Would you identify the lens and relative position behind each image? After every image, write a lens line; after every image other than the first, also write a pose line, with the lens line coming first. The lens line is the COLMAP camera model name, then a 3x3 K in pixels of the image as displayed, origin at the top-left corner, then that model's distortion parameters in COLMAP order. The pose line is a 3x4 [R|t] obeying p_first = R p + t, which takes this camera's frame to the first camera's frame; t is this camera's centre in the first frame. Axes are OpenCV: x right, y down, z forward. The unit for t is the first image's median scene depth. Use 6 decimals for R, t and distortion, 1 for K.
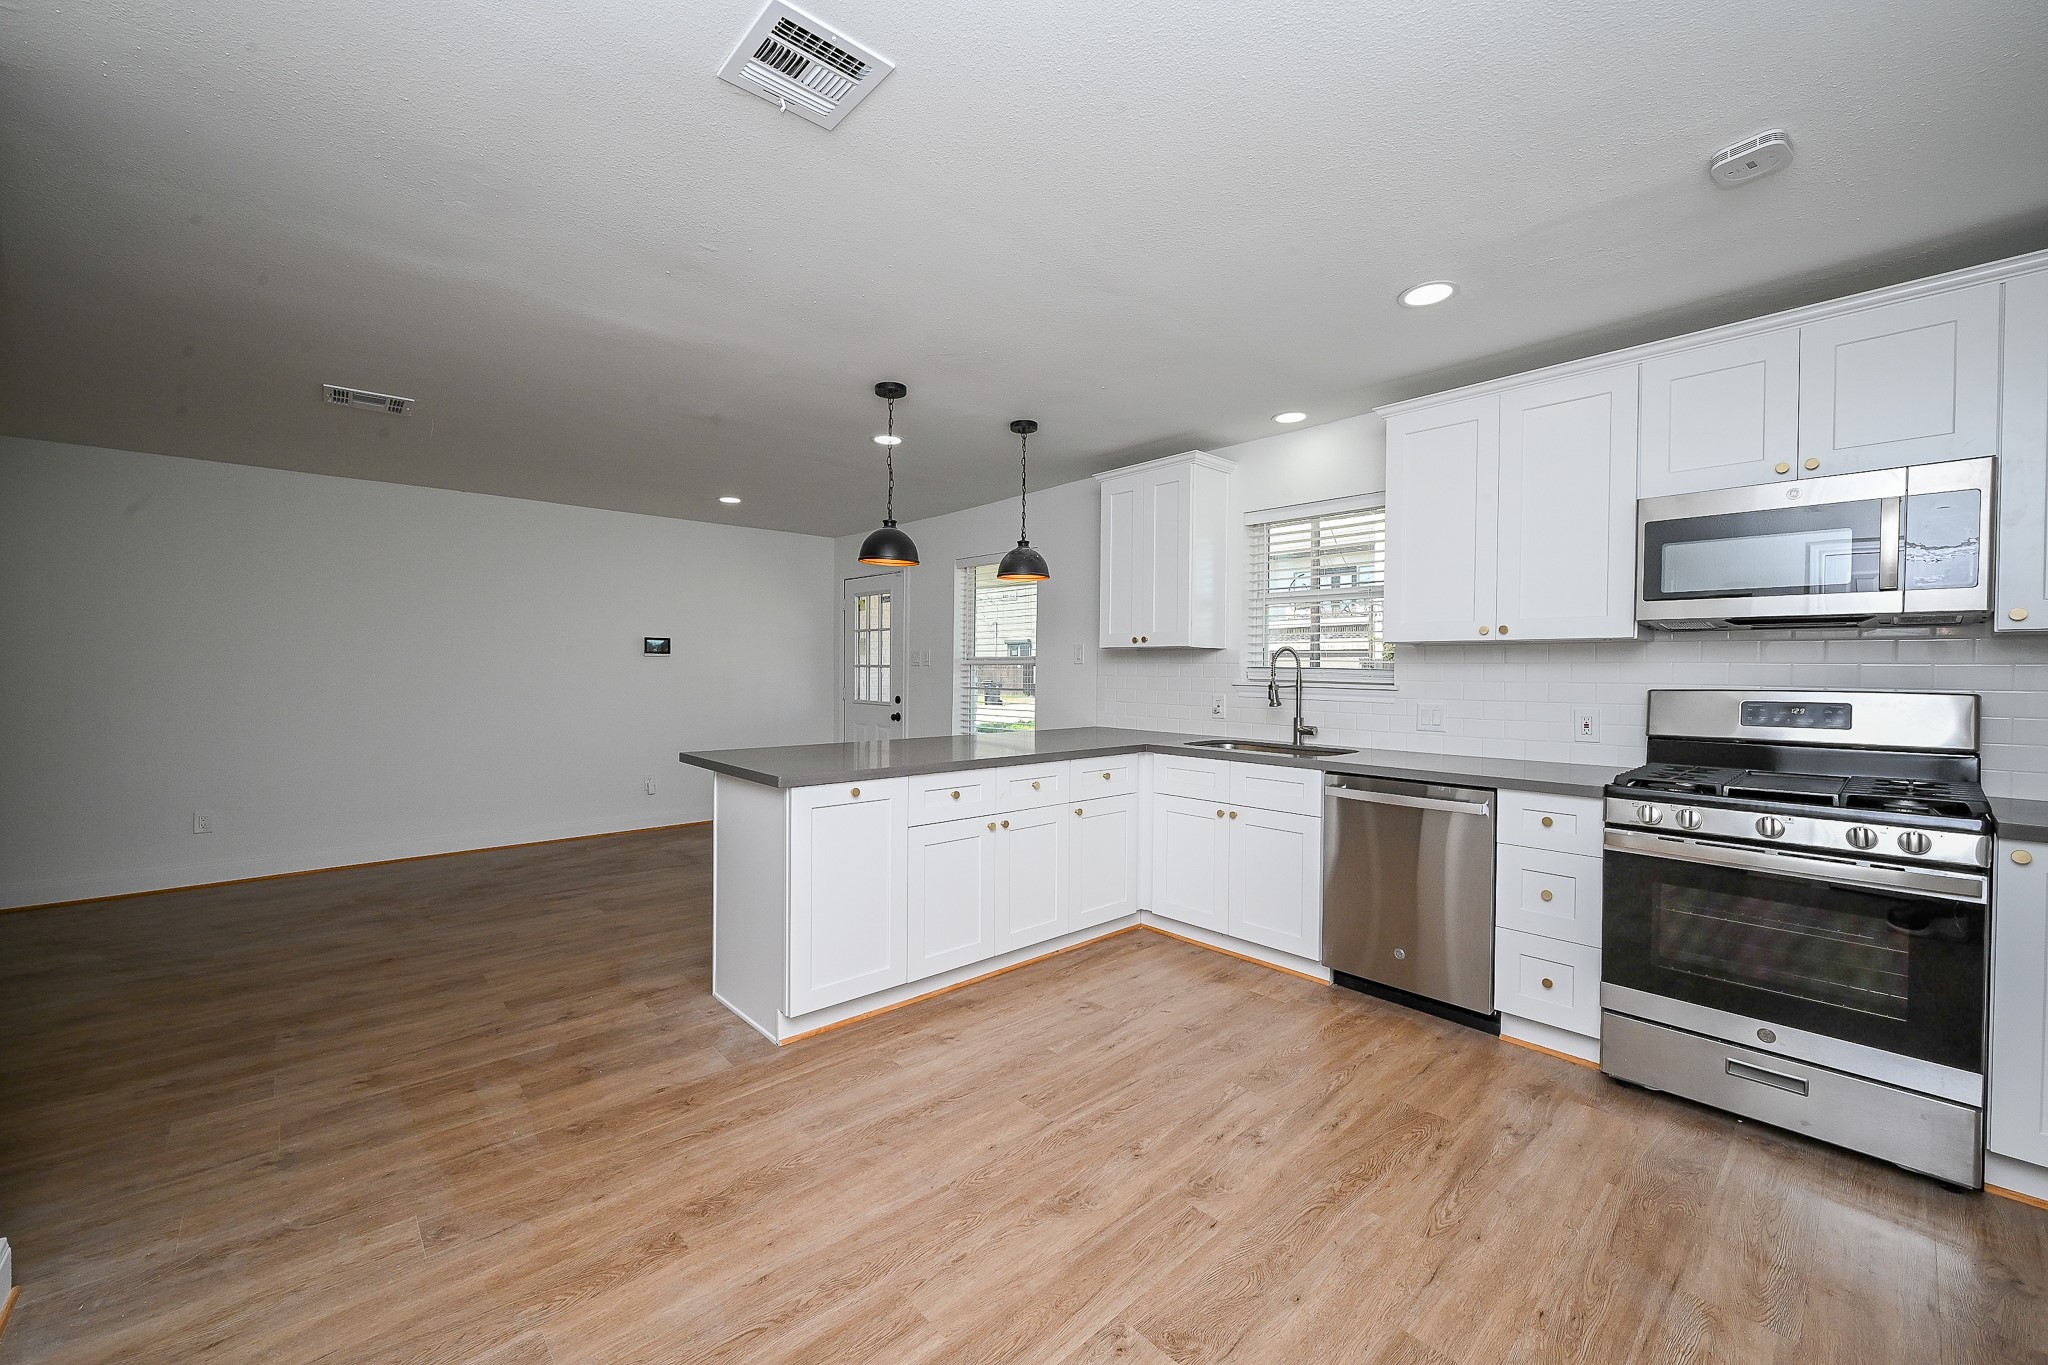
lens RADIAL K [[805.9, 0, 1018.3], [0, 805.9, 679.8], [0, 0, 1]] dist [-0.001518, 0.000066]
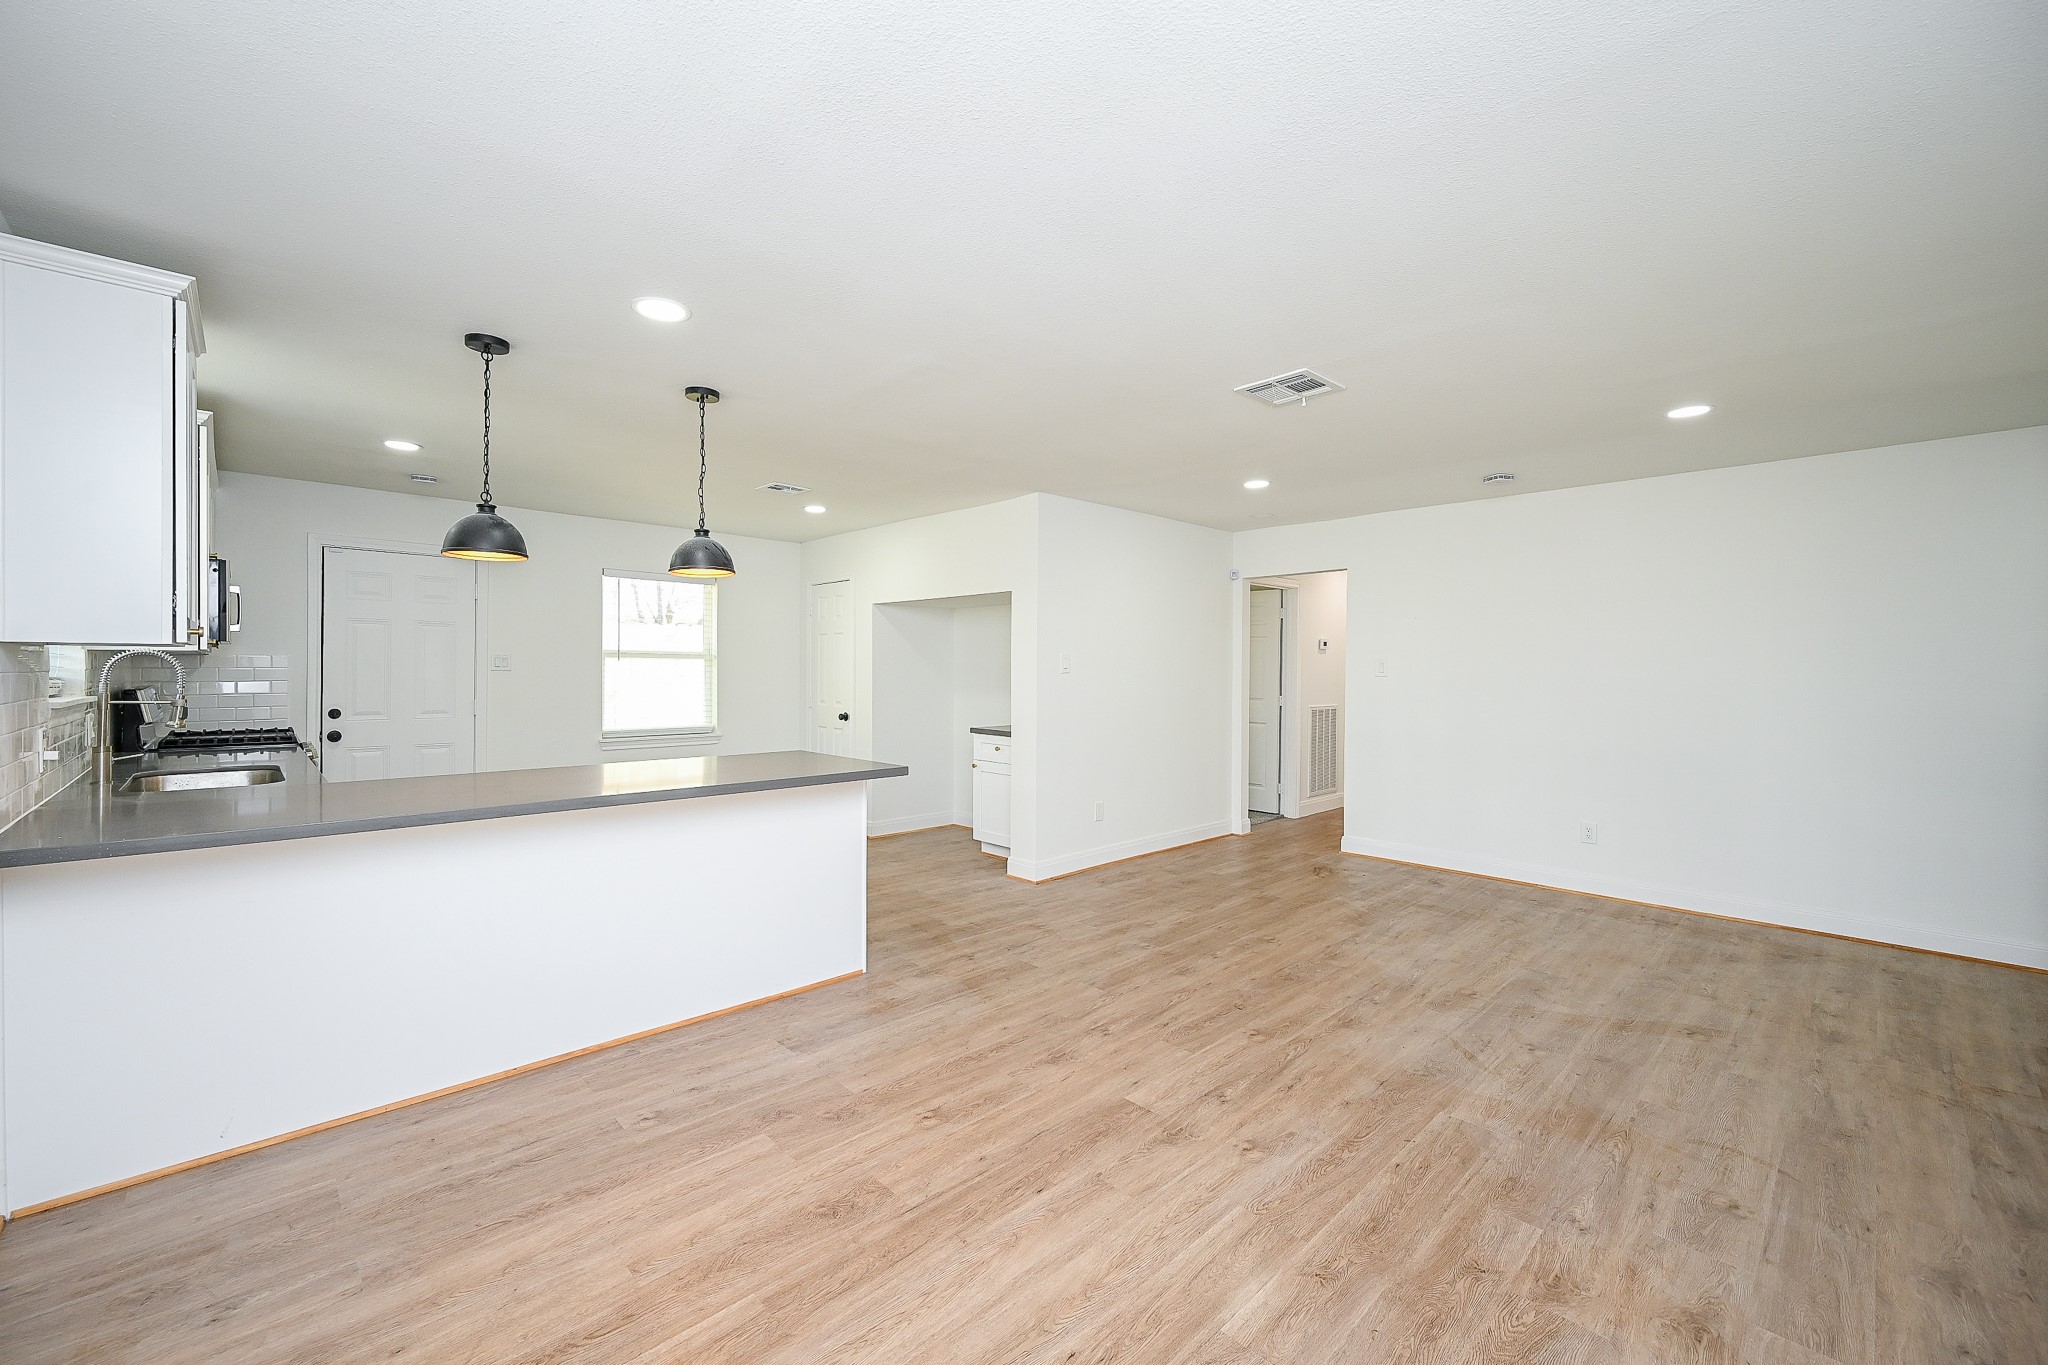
lens RADIAL K [[824.2, 0, 997.8], [0, 824.2, 671.4], [0, 0, 1]] dist [-0.001215, -0.000042]
pose [[-0.999799, -0.014506, -0.013825, -0.663438], [-0.014748, 0.999737, 0.017588, -0.067993], [0.013566, 0.017789, -0.999750, 2.635610]]
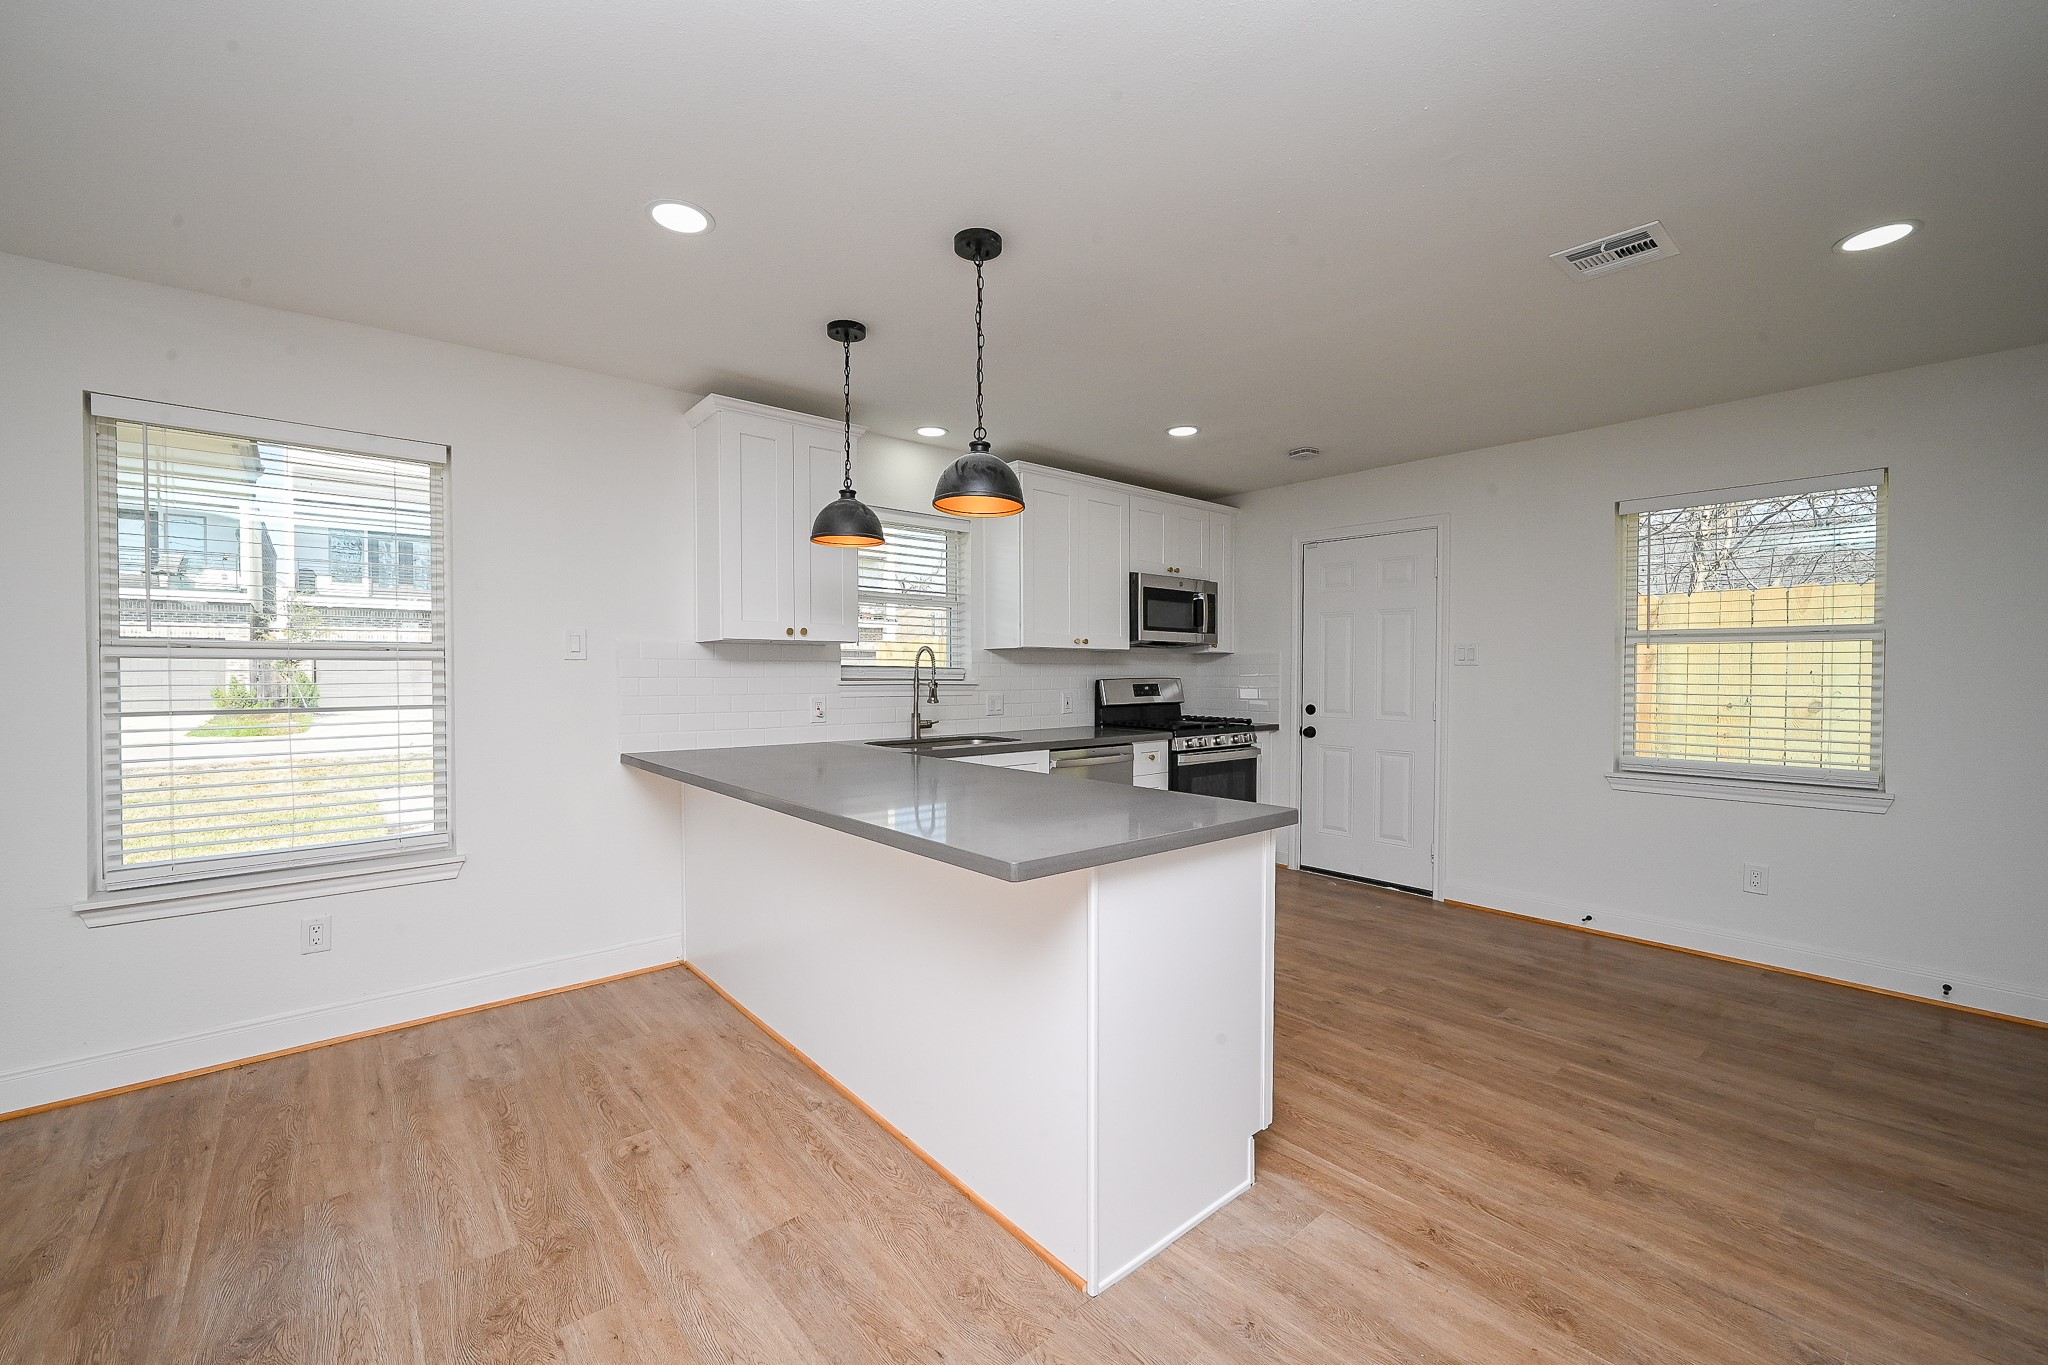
lens RADIAL K [[819.3, 0, 1018.9], [0, 819.3, 682.6], [0, 0, 1]] dist [-0.000540, 0.000241]
pose [[0.030601, -0.020538, 0.999321, -1.102385], [0.012418, 0.999720, 0.020166, -0.020601], [-0.999455, 0.011792, 0.030847, 1.255180]]
